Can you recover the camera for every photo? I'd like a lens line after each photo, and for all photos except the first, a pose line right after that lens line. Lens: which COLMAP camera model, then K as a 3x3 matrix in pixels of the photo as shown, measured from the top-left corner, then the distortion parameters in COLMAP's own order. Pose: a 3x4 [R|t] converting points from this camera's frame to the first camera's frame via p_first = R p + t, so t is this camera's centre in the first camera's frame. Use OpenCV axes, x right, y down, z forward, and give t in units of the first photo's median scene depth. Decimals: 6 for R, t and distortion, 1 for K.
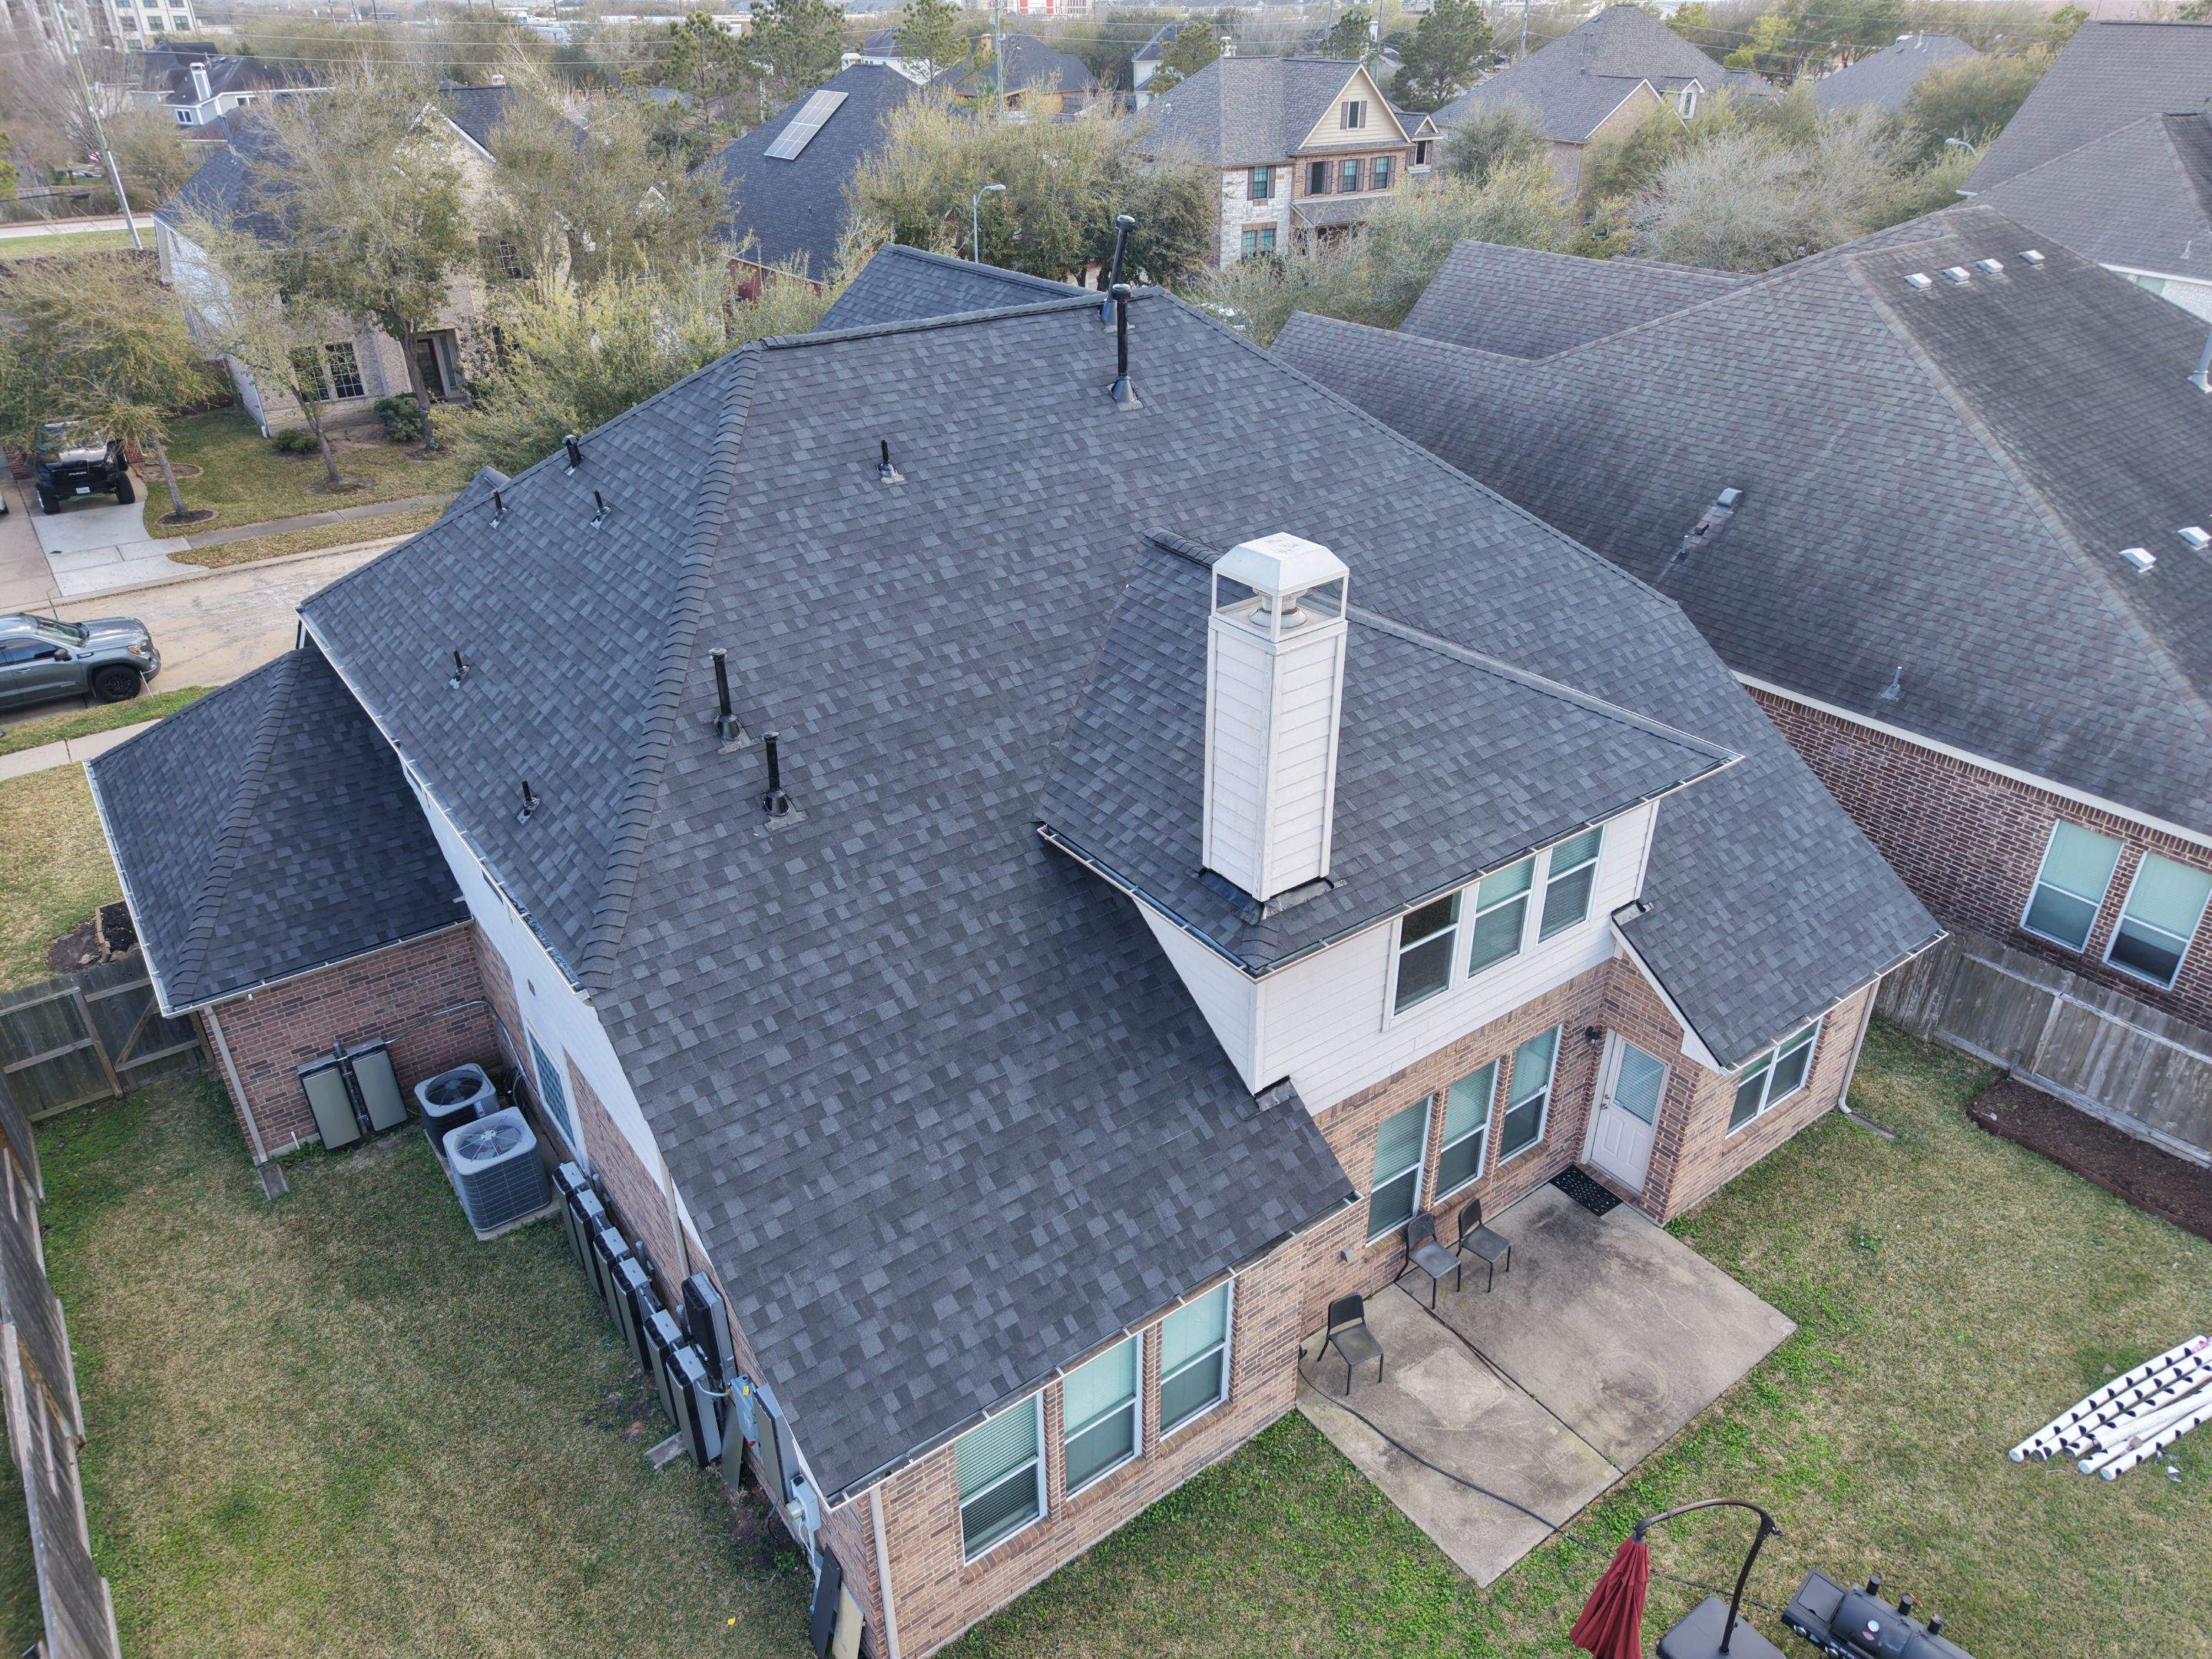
lens RADIAL K [[1476.8, 0, 1105.5], [0, 1476.8, 833.6], [0, 0, 1]] dist [0.031635, -0.028644]
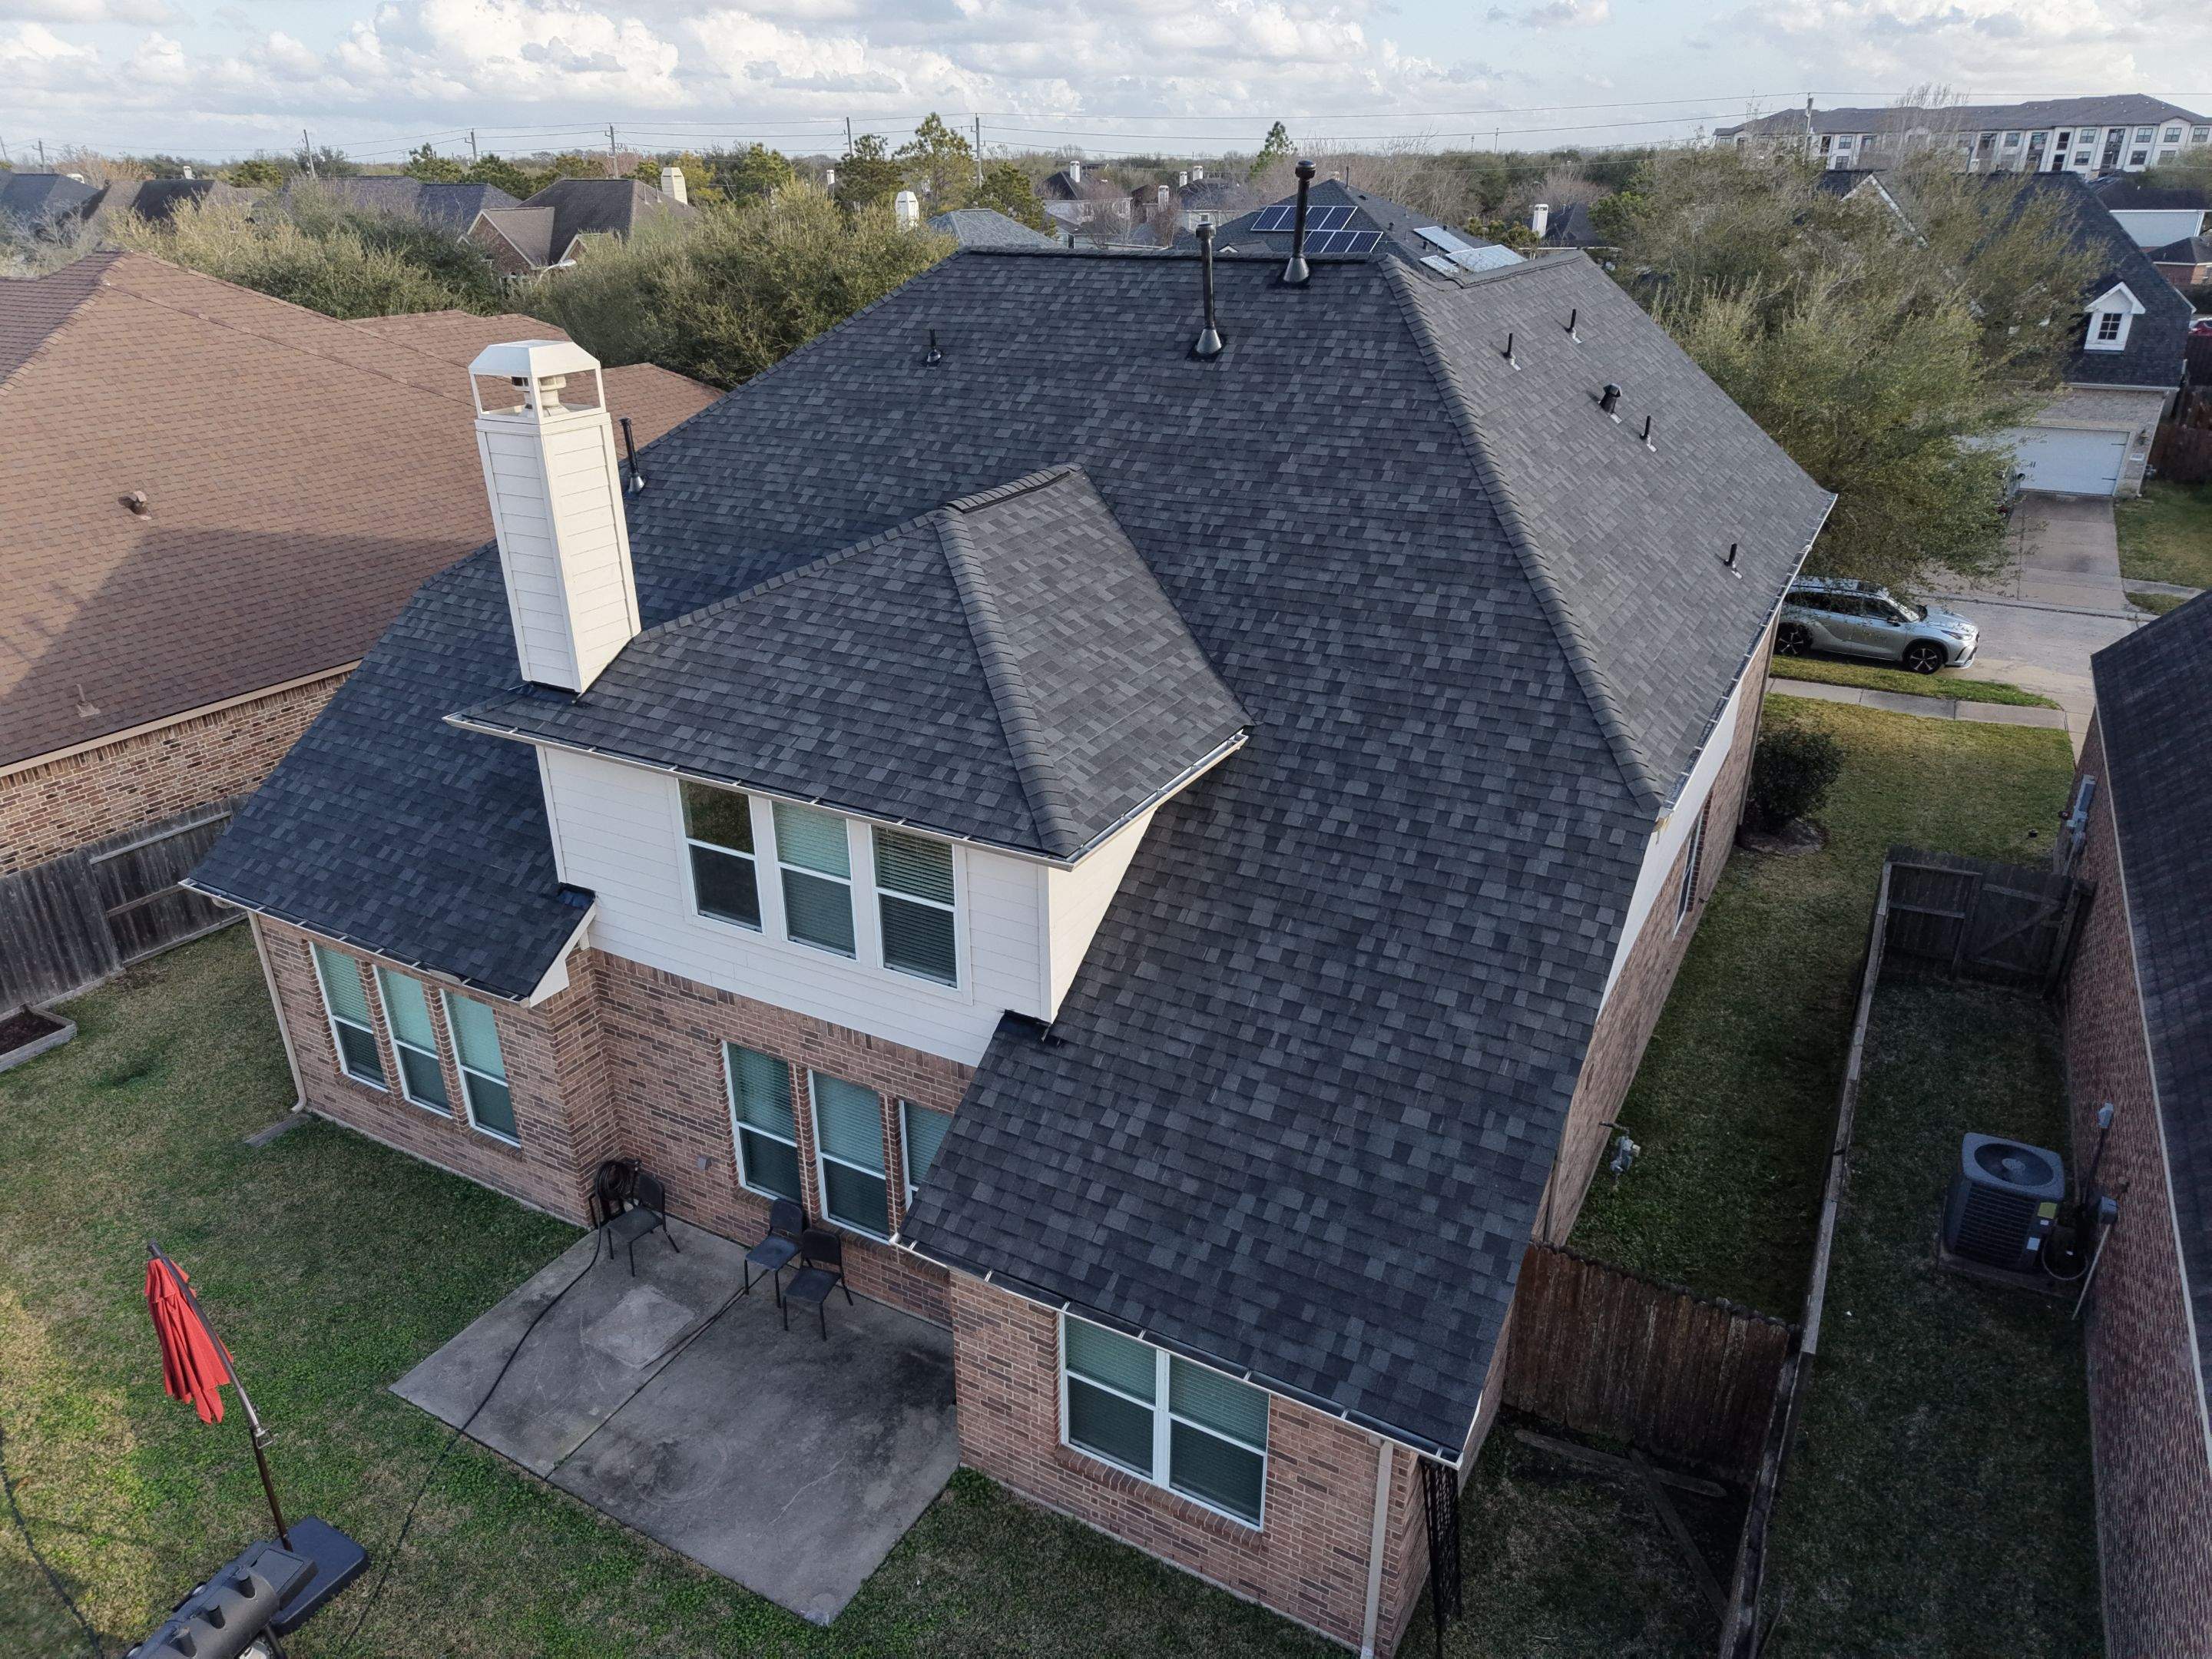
lens RADIAL K [[1479.0, 0, 1105.3], [0, 1479.0, 832.4], [0, 0, 1]] dist [0.026167, -0.020432]
pose [[0.413982, 0.378202, -0.827999, 0.997242], [-0.443105, 0.878289, 0.179629, -0.195317], [0.795158, 0.292527, 0.531179, 0.637214]]
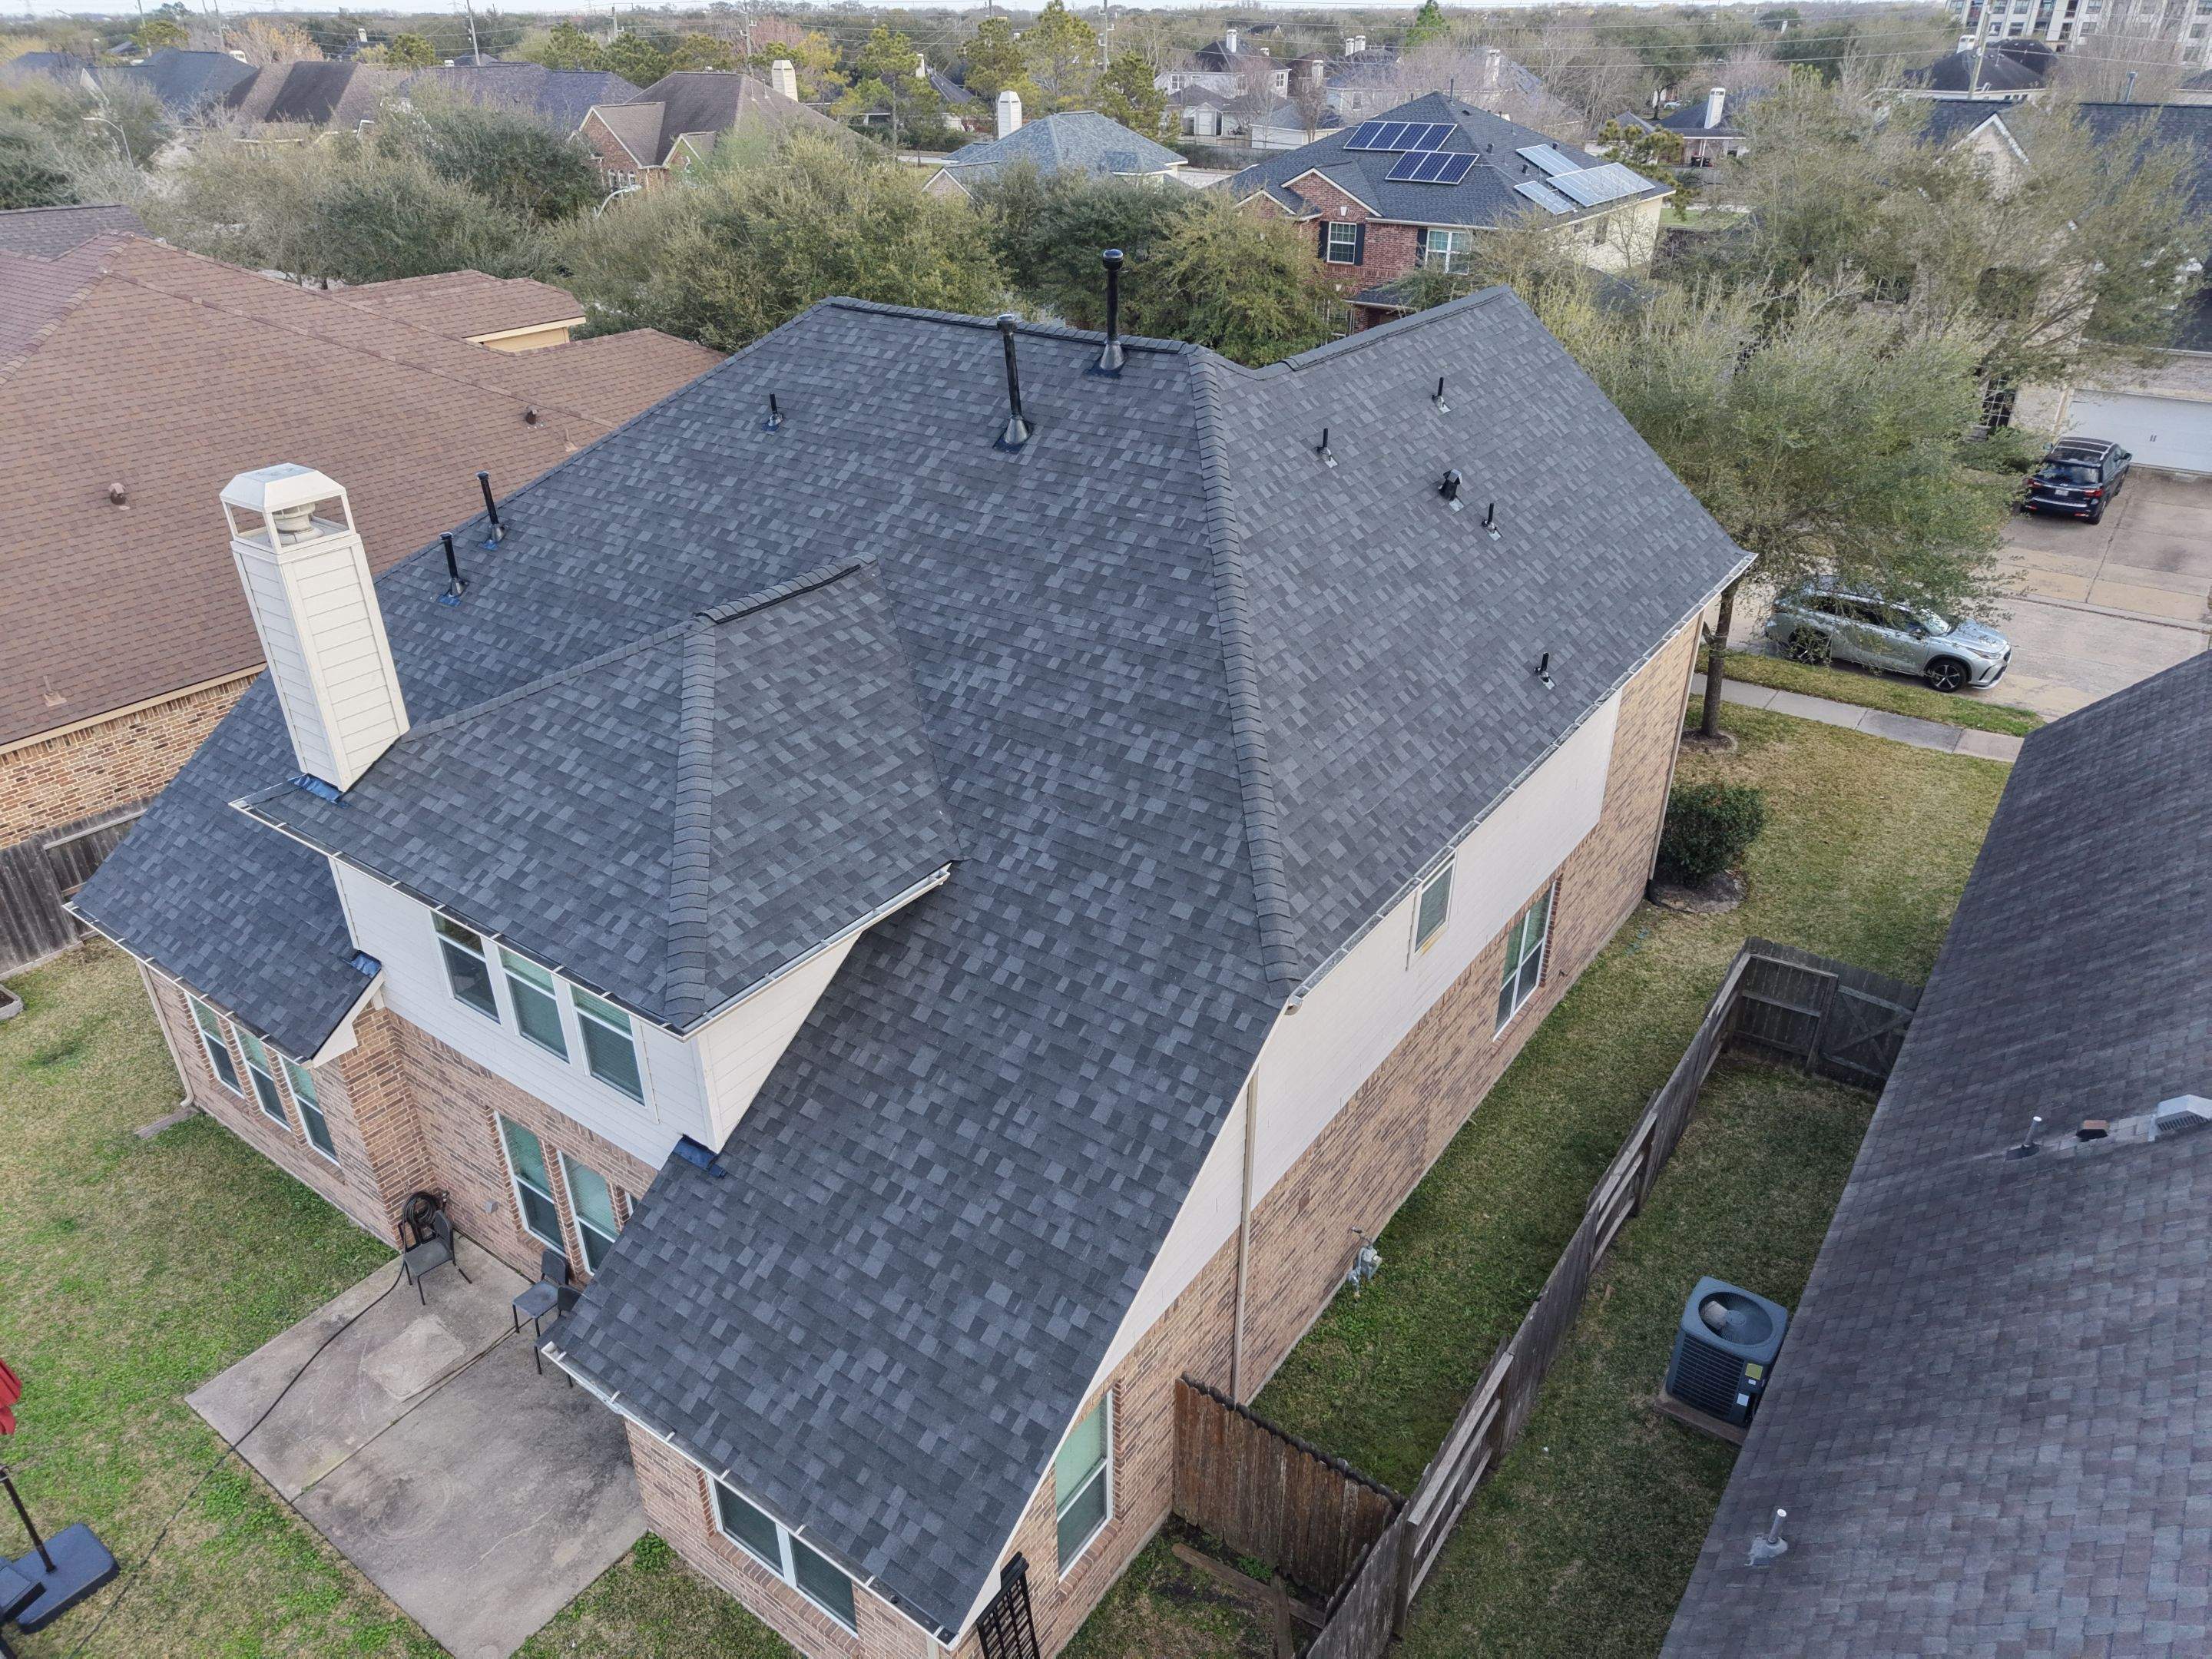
lens RADIAL K [[1479.0, 0, 1105.3], [0, 1479.0, 832.4], [0, 0, 1]] dist [0.026167, -0.020432]
pose [[0.309249, 0.464887, -0.829605, 1.049227], [-0.465058, 0.834868, 0.294478, -0.447032], [0.829510, 0.294747, 0.474381, 0.791376]]
